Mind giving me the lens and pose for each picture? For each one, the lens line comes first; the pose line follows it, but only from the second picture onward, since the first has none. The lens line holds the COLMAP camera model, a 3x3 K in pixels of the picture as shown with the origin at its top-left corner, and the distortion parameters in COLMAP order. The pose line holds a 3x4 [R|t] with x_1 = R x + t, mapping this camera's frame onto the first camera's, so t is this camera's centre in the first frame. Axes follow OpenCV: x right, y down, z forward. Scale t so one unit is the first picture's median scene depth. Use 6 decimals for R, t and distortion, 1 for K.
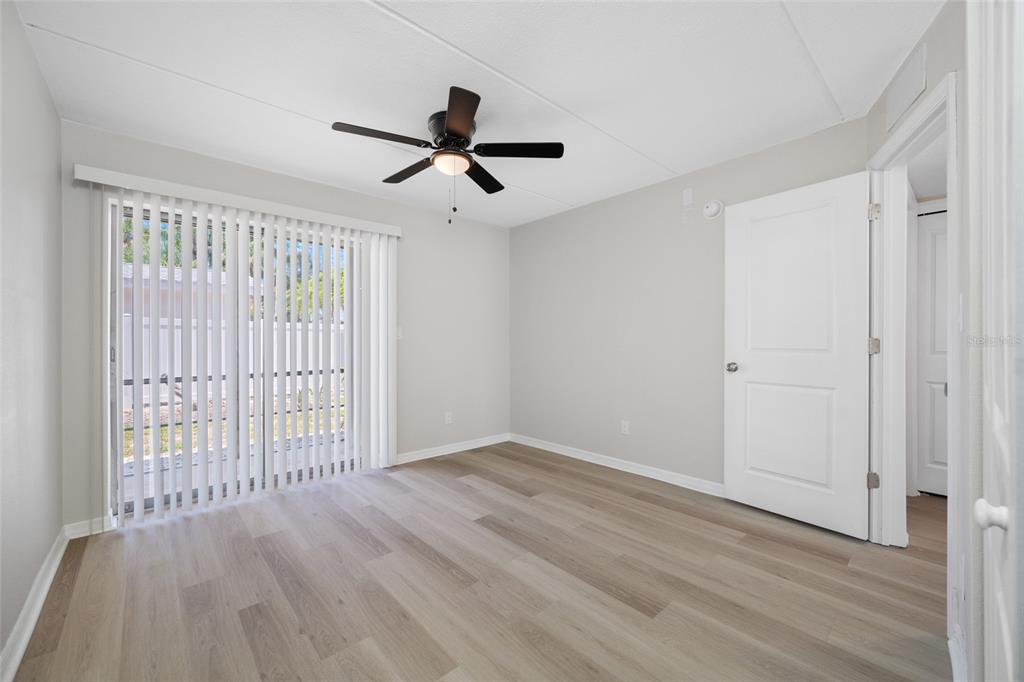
lens RADIAL K [[402.2, 0, 504.1], [0, 402.2, 343.2], [0, 0, 1]] dist [0.002488, 0.000158]
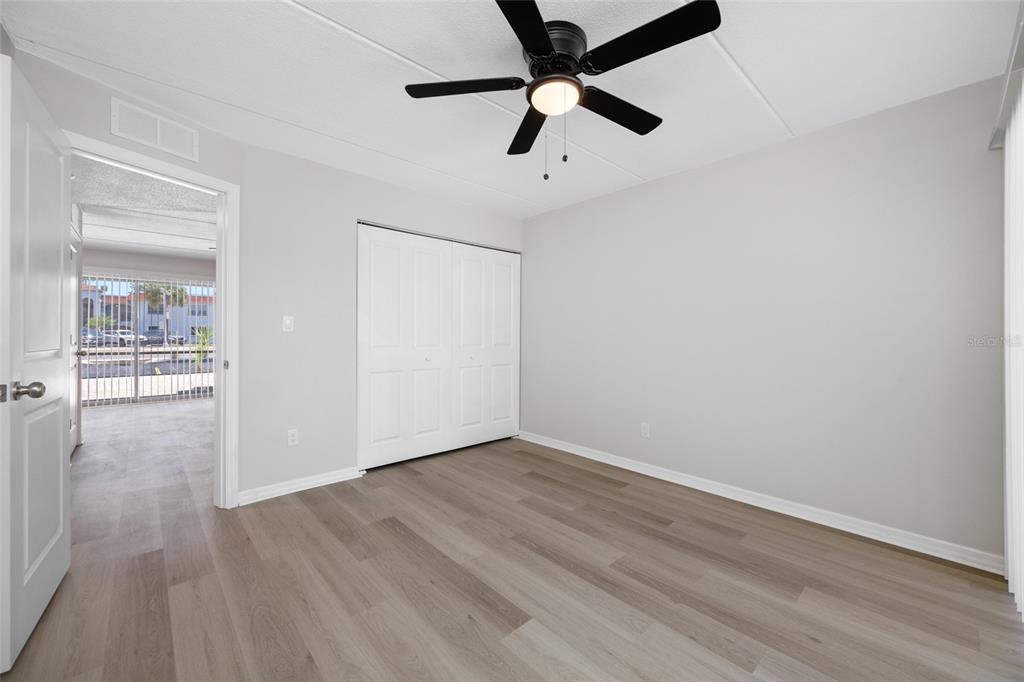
lens RADIAL K [[402.2, 0, 511.7], [0, 402.2, 333.5], [0, 0, 1]] dist [0.002488, 0.000158]
pose [[-0.999822, 0.000829, -0.018842, -0.035136], [0.000840, 0.999999, -0.000572, -0.008081], [0.018841, -0.000588, -0.999822, 1.689198]]
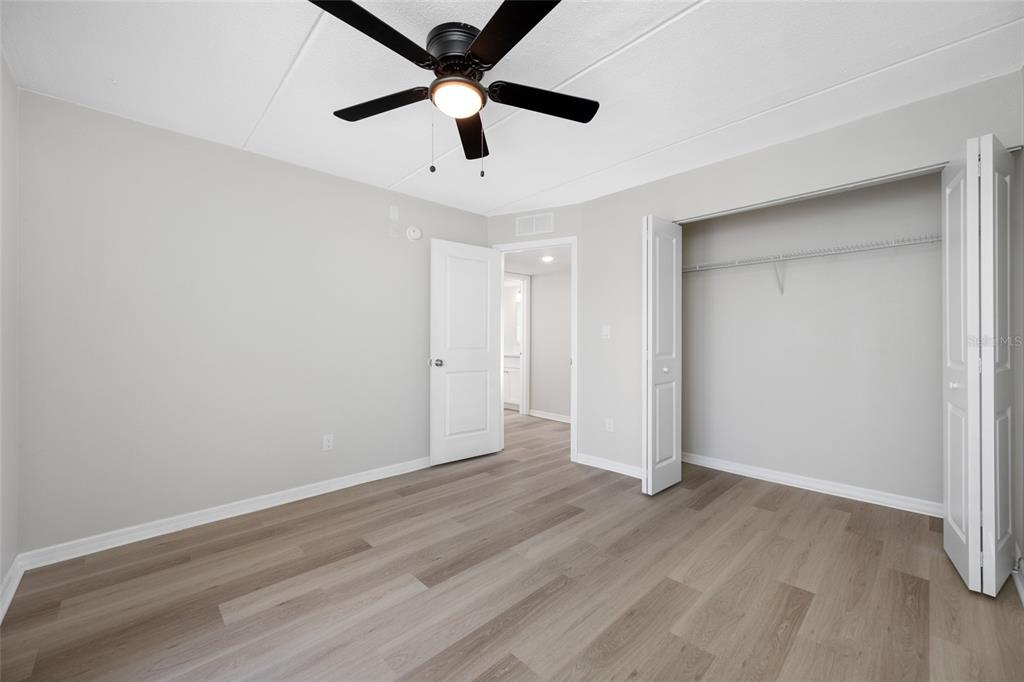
lens RADIAL K [[402.2, 0, 515.4], [0, 402.2, 347.8], [0, 0, 1]] dist [0.002488, 0.000158]
pose [[-0.044725, -0.010543, 0.998944, -0.838318], [0.007879, 0.999909, 0.010906, -0.002582], [-0.998968, 0.008359, -0.044638, 0.901064]]
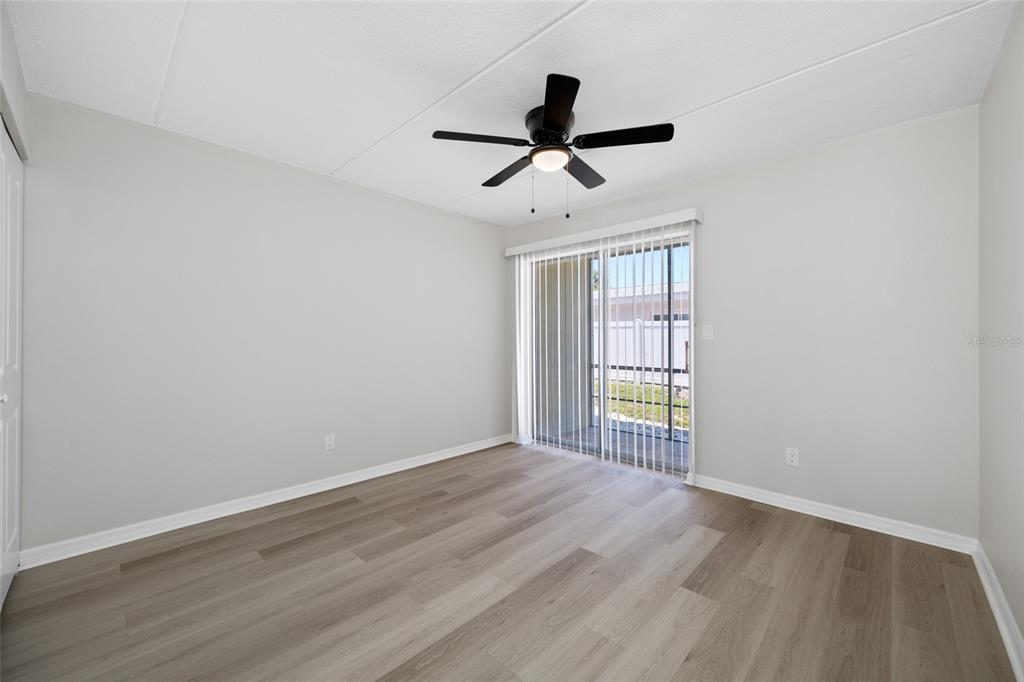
lens RADIAL K [[402.2, 0, 517.9], [0, 402.2, 334.5], [0, 0, 1]] dist [0.002488, 0.000158]
pose [[0.093380, -0.008137, -0.995597, 0.803724], [-0.004213, 0.999954, -0.008568, -0.010412], [0.995622, 0.004994, 0.093342, 0.807966]]
